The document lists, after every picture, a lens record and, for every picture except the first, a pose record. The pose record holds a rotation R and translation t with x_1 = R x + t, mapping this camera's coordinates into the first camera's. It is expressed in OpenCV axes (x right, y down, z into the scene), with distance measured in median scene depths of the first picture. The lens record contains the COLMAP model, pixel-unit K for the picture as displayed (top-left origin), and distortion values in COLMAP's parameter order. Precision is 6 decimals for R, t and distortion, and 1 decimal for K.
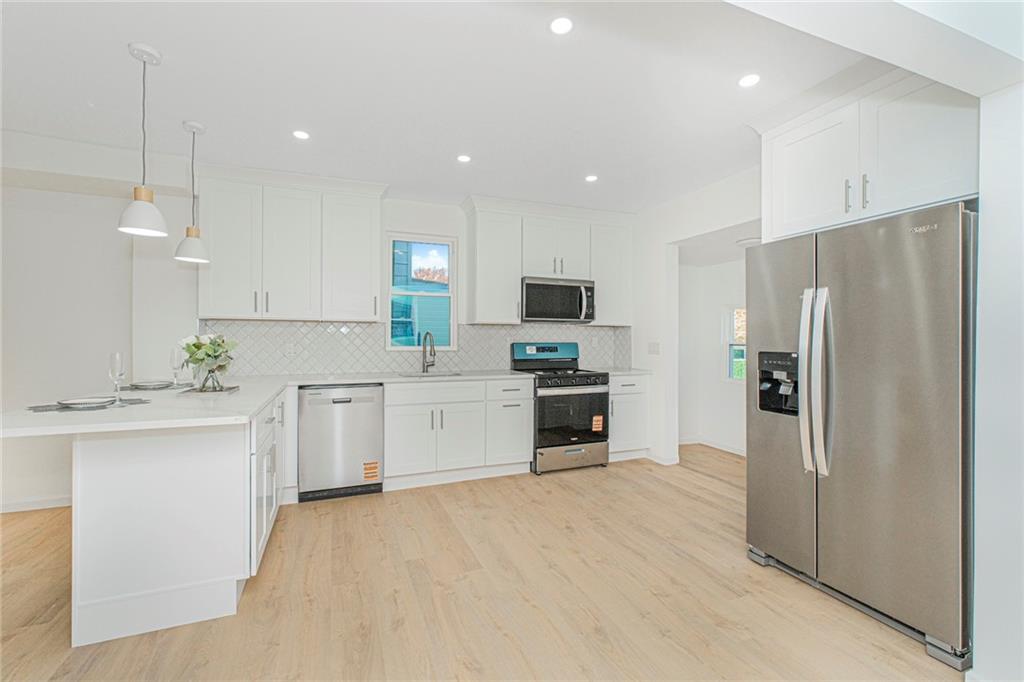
lens RADIAL K [[439.0, 0, 511.0], [0, 439.0, 338.5], [0, 0, 1]] dist [-0.009430, -0.000064]
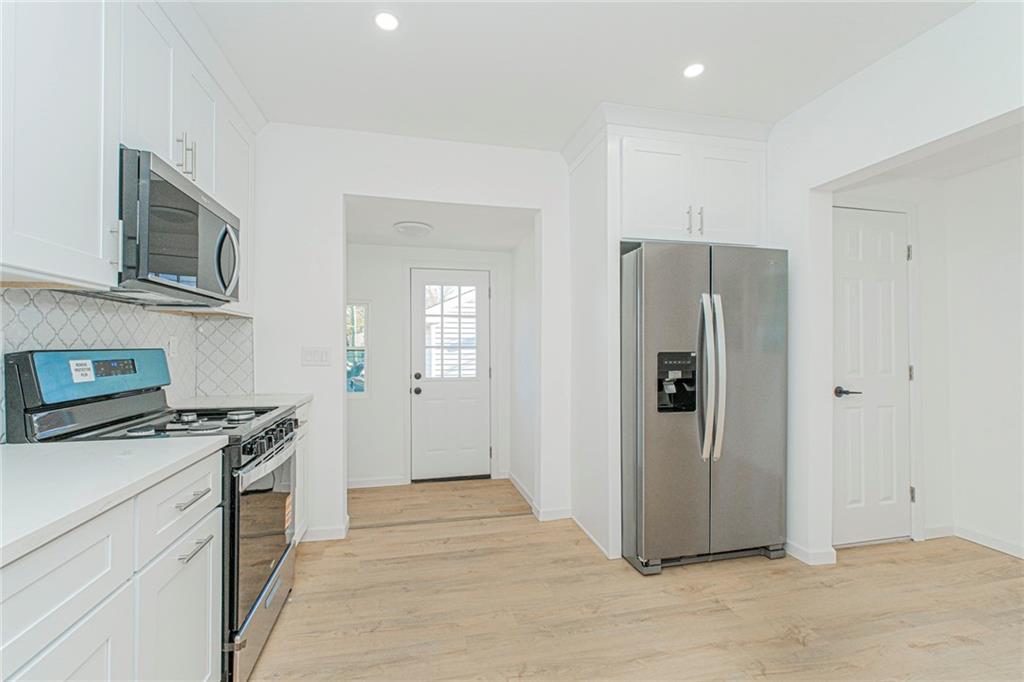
lens RADIAL K [[439.0, 0, 511.1], [0, 439.0, 342.9], [0, 0, 1]] dist [-0.009430, -0.000064]
pose [[0.155629, 0.003619, 0.987809, -0.354357], [0.001768, 0.999991, -0.003943, 0.010481], [-0.987814, 0.002360, 0.155621, 0.956416]]
